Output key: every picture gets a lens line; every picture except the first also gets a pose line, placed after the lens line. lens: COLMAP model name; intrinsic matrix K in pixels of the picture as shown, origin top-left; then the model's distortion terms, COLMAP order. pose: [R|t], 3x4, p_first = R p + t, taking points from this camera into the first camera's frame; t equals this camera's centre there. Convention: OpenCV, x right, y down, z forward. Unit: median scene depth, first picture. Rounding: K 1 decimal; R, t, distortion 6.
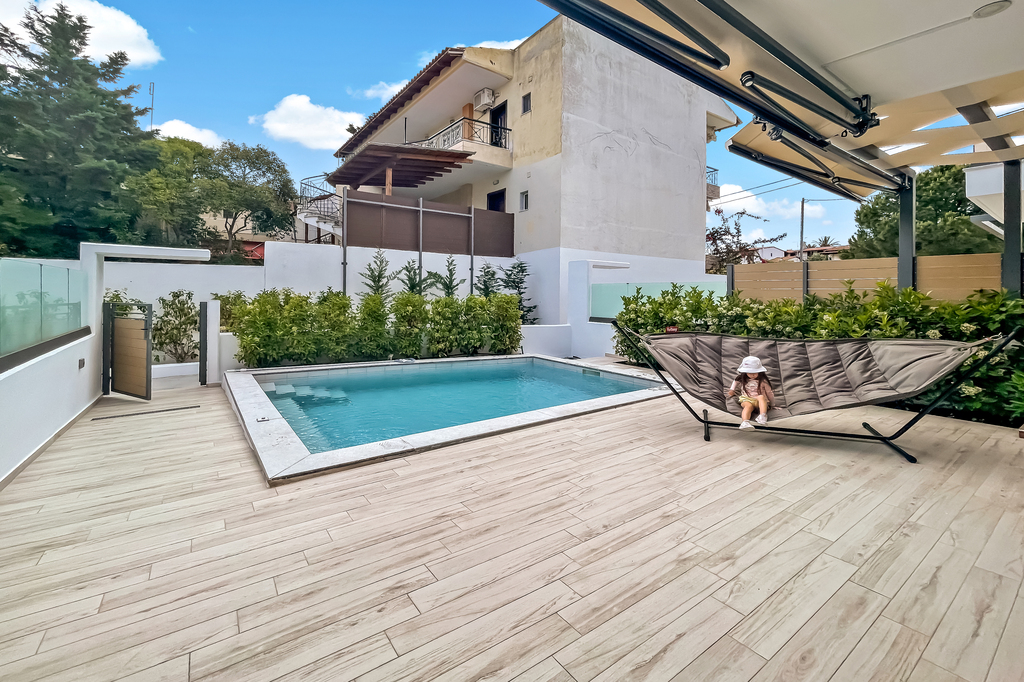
lens RADIAL K [[441.9, 0, 503.2], [0, 441.9, 299.8], [0, 0, 1]] dist [0.002719, 0.000528]
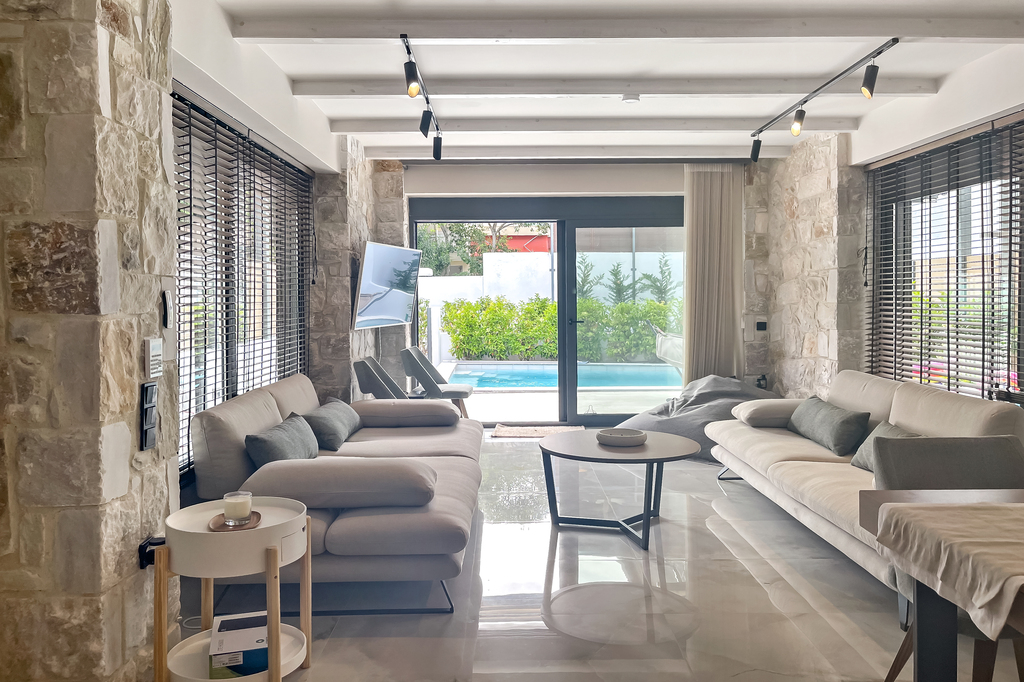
lens RADIAL K [[837.7, 0, 512.0], [0, 837.7, 341.0], [0, 0, 1]] dist [0.123056, -0.199698]
pose [[0.824629, 0.014128, -0.565498, 0.636379], [0.007203, 0.999345, 0.035471, 0.010701], [0.565628, -0.033324, 0.823987, -0.621565]]
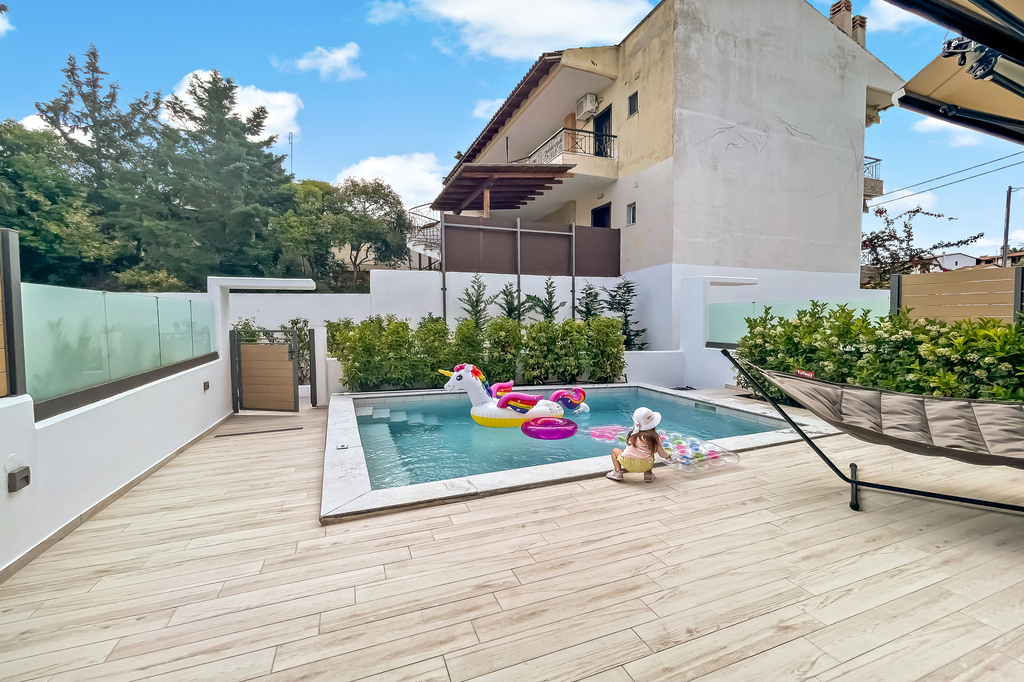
lens RADIAL K [[443.9, 0, 512.0], [0, 443.9, 341.0], [0, 0, 1]] dist [-0.003493, 0.004267]
pose [[0.971941, -0.002290, -0.235215, 0.027224], [0.011669, 0.999191, 0.038492, -0.001060], [0.234937, -0.040157, 0.971181, 0.053392]]
